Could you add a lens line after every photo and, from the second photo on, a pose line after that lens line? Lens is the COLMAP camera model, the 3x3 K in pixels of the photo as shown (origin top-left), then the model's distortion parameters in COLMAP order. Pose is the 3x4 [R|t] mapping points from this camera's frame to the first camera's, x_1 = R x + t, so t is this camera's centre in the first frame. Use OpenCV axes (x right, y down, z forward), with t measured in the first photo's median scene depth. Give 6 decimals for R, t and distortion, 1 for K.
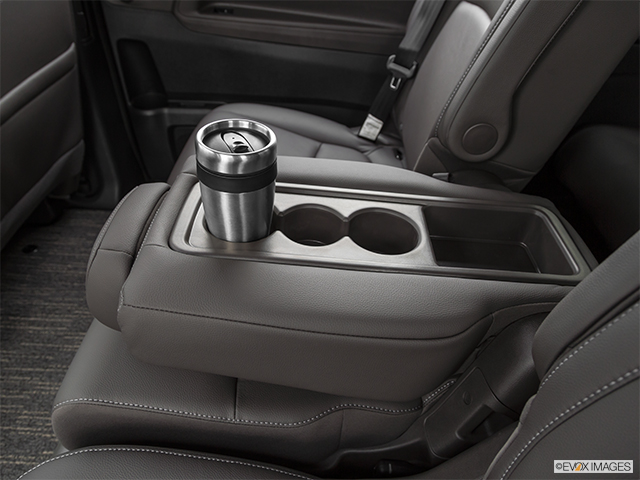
lens RADIAL K [[464.7, 0, 320.3], [0, 464.7, 240.1], [0, 0, 1]] dist [-0.006438, -0.013998]
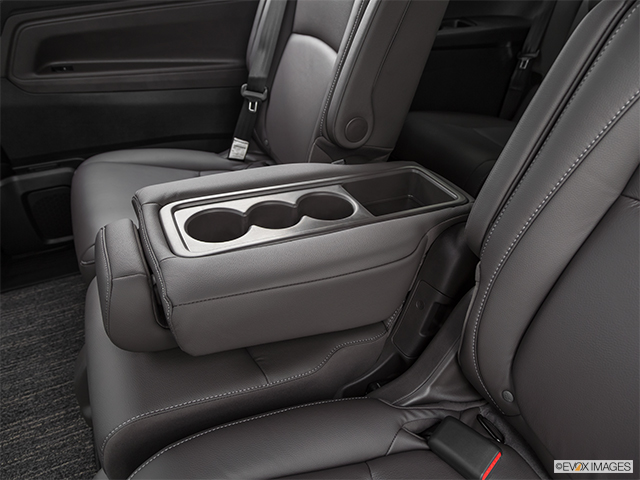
lens RADIAL K [[464.7, 0, 320.5], [0, 464.7, 240.7], [0, 0, 1]] dist [-0.006438, -0.013998]
pose [[0.889364, -0.268986, 0.369700, -0.193721], [0.293012, 0.956064, -0.009268, 0.040284], [-0.350963, 0.116569, 0.929105, -0.095356]]
